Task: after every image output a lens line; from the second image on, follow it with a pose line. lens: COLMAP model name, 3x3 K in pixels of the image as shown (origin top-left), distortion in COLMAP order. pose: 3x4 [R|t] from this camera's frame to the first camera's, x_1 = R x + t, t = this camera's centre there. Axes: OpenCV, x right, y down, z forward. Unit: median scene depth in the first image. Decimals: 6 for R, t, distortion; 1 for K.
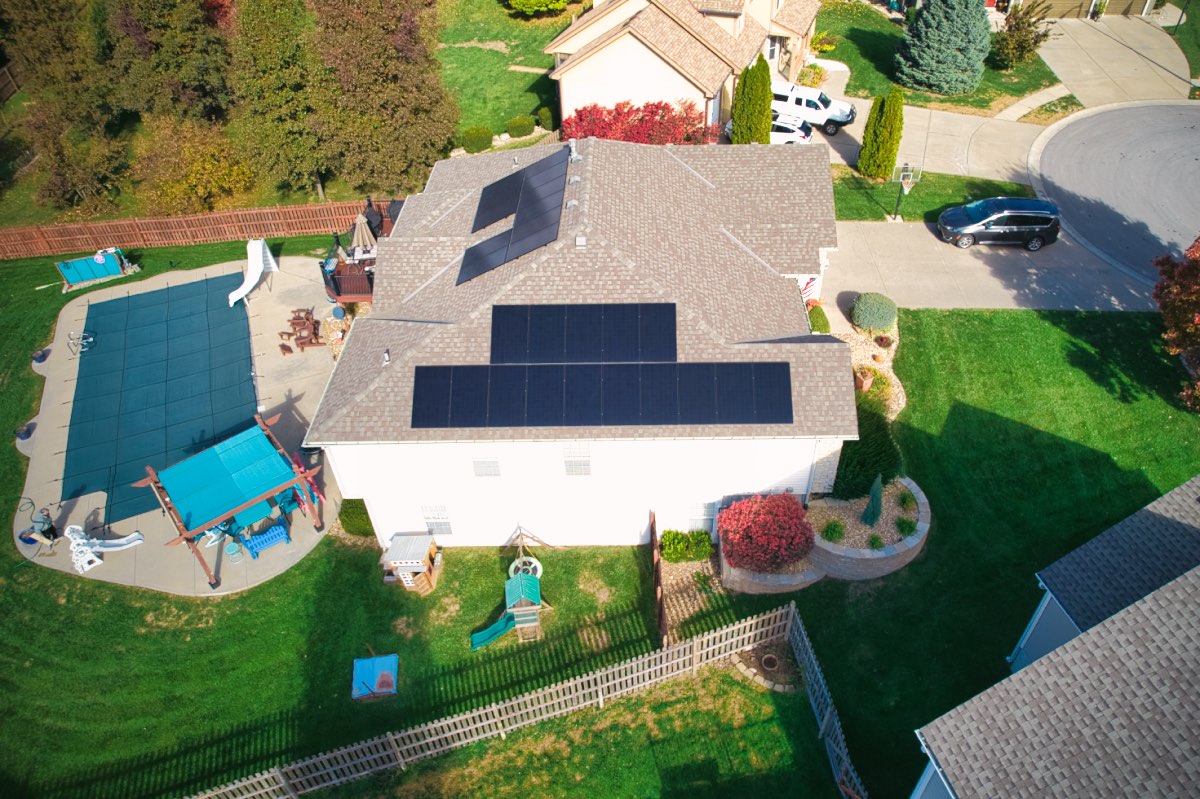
lens RADIAL K [[827.3, 0, 655.7], [0, 827.3, 402.0], [0, 0, 1]] dist [-0.048853, 0.001972]
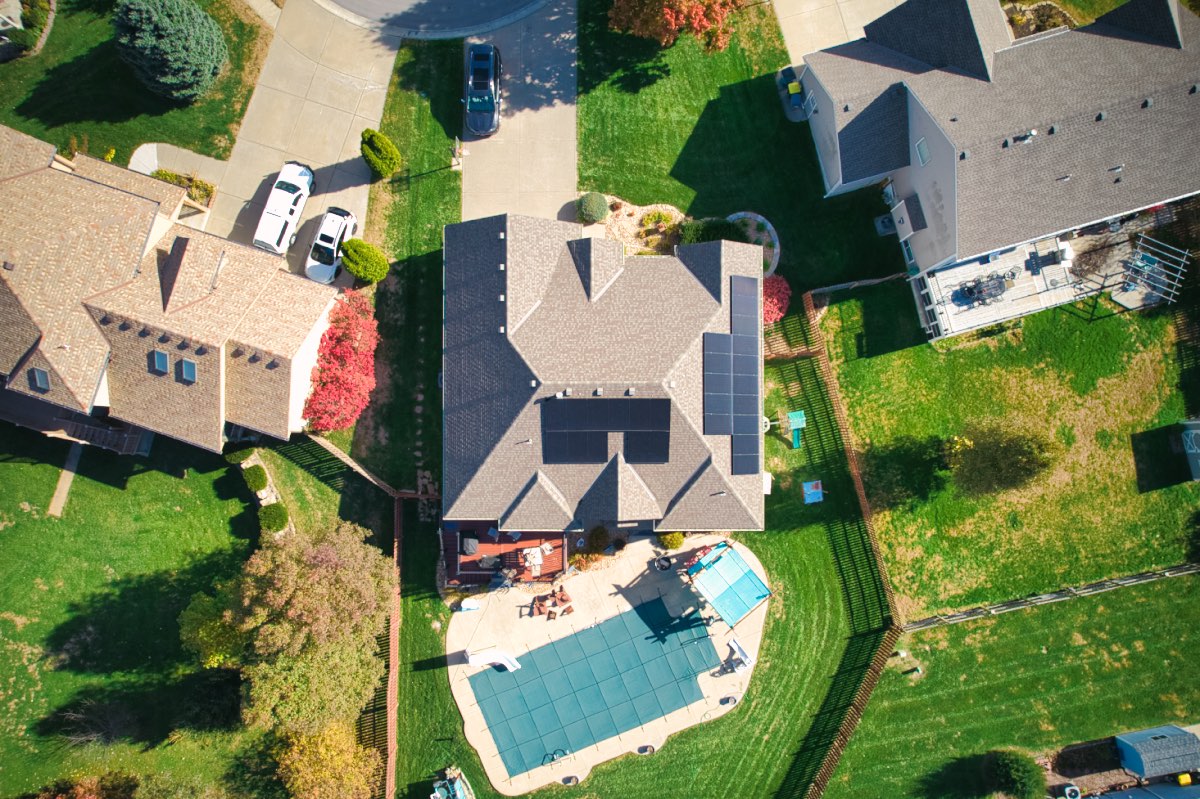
lens RADIAL K [[820.6, 0, 608.6], [0, 820.6, 426.8], [0, 0, 1]] dist [-0.043055, 0.001123]
pose [[0.015735, -0.999760, 0.015257, -0.166340], [0.676030, 0.021880, 0.736549, -1.232613], [-0.736706, -0.001276, 0.676212, -0.036027]]
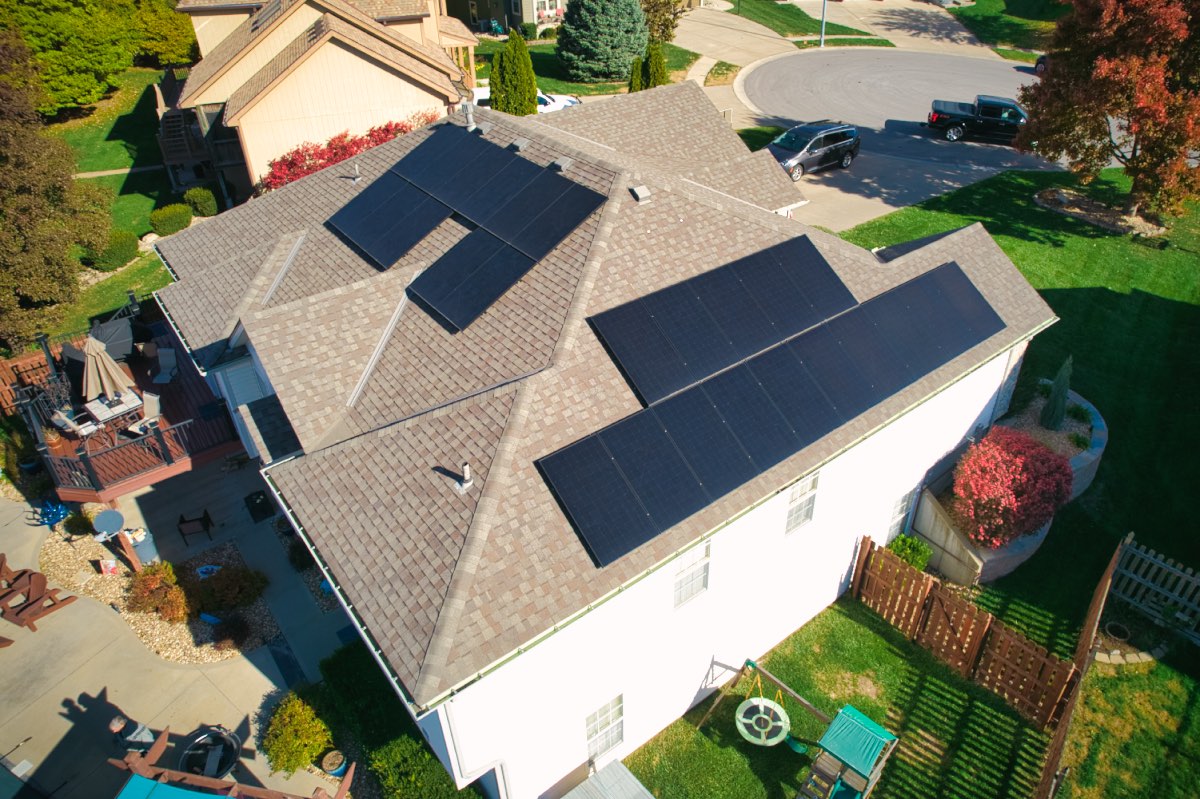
lens RADIAL K [[805.6, 0, 637.1], [0, 805.6, 382.7], [0, 0, 1]] dist [-0.076672, 0.075044]
pose [[0.791934, -0.349022, 0.501024, -0.367901], [0.413758, 0.910168, -0.019960, -0.040434], [-0.449049, 0.223110, 0.865203, 0.403281]]
